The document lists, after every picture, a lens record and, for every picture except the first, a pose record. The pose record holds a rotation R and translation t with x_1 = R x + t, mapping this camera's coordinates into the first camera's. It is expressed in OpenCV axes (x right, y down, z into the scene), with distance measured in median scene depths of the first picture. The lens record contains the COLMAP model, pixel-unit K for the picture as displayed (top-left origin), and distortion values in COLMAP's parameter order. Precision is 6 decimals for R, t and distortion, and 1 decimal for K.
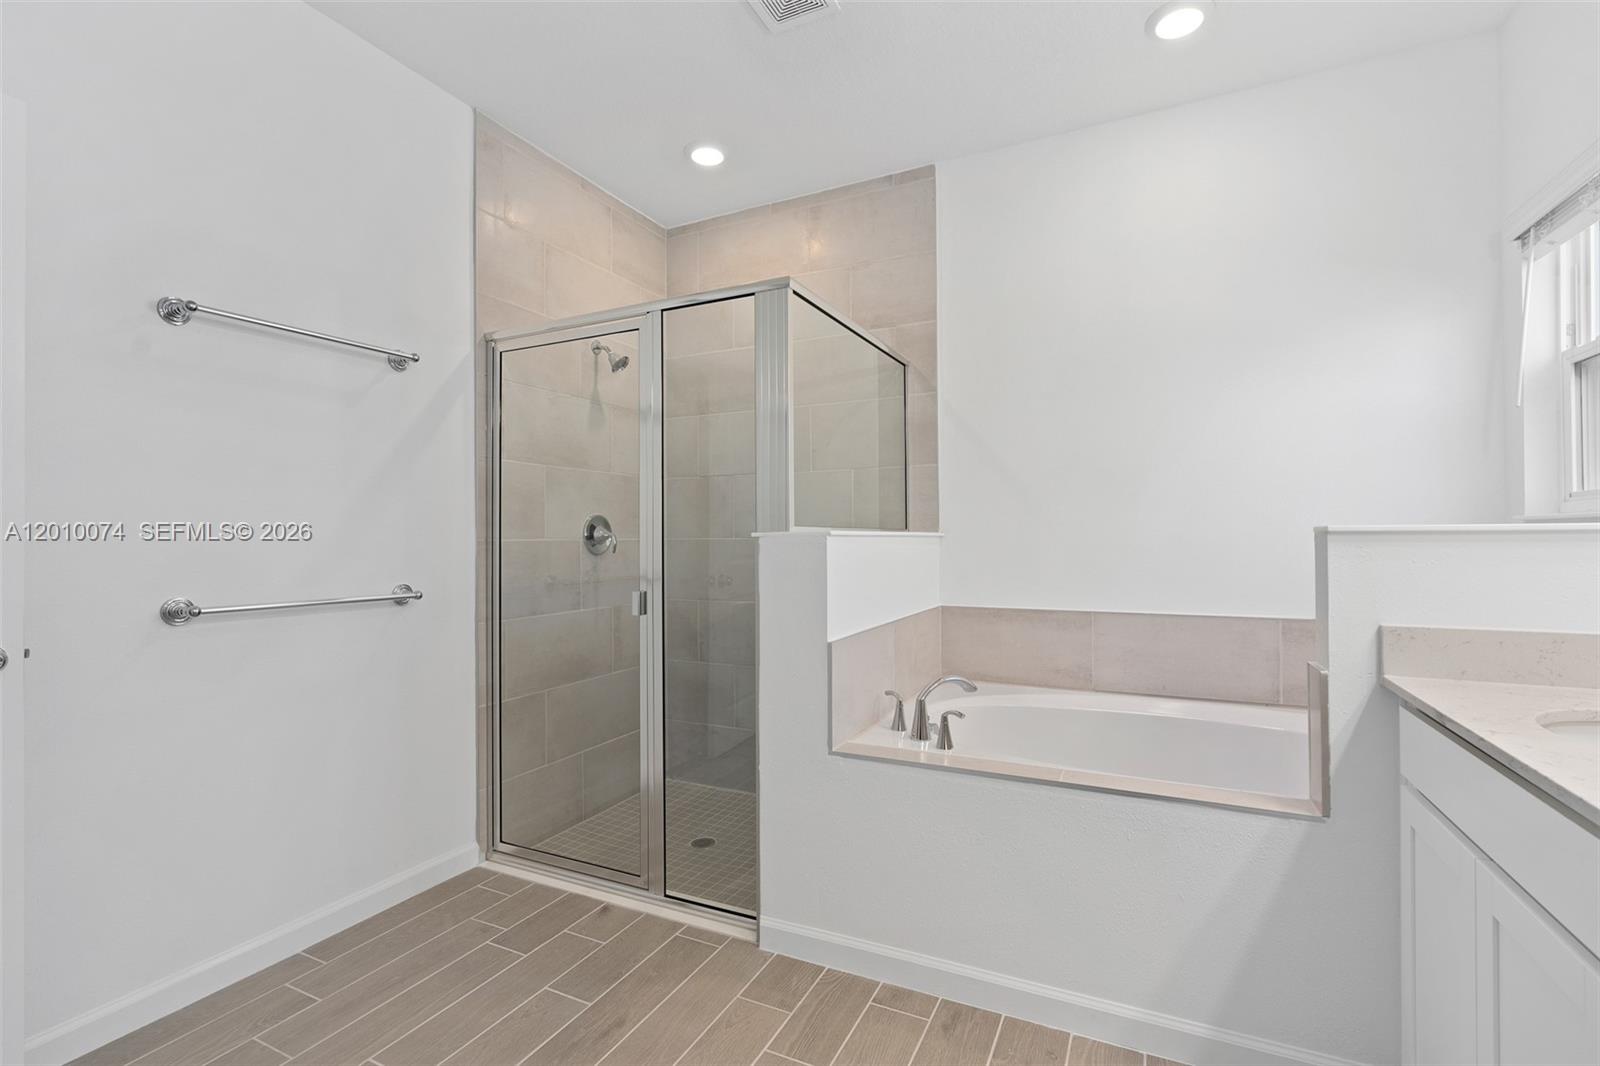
lens RADIAL K [[712.2, 0, 796.2], [0, 712.2, 520.7], [0, 0, 1]] dist [-0.013938, -0.000399]
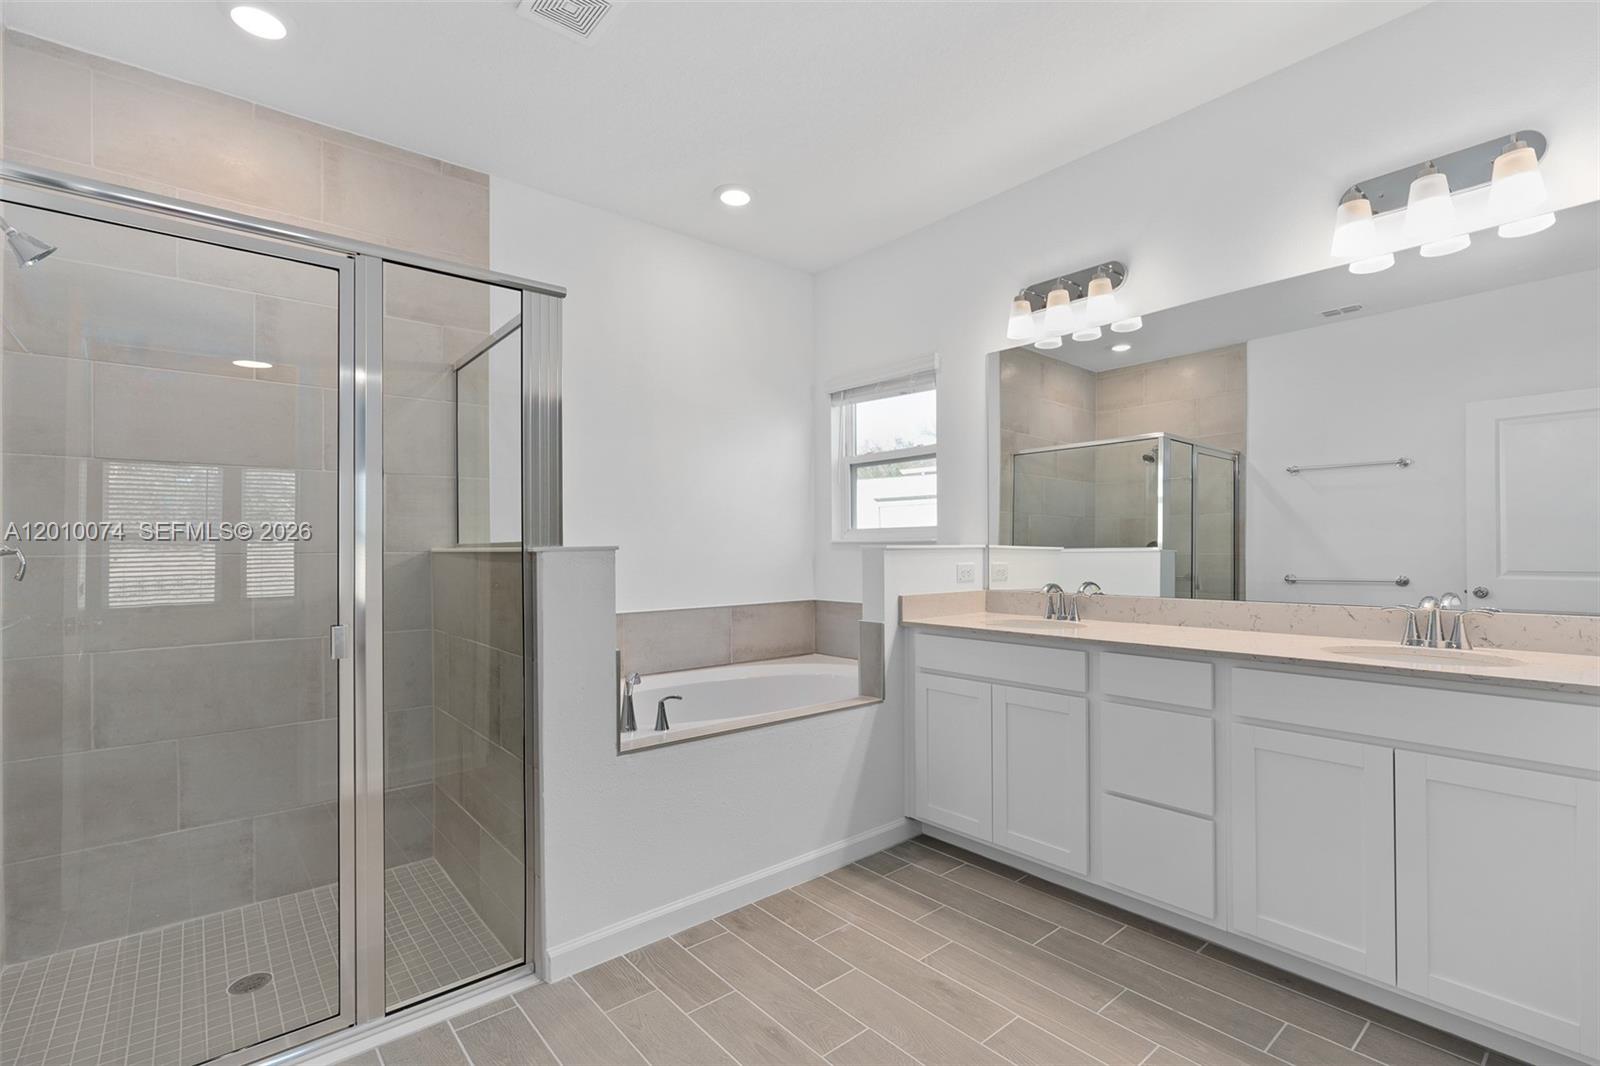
lens RADIAL K [[712.2, 0, 792.6], [0, 712.2, 531.4], [0, 0, 1]] dist [-0.013938, -0.000399]
pose [[0.415800, 0.025339, 0.909103, -0.786433], [-0.016508, 0.999657, -0.020312, 0.009975], [-0.909306, -0.006562, 0.416076, 0.309165]]
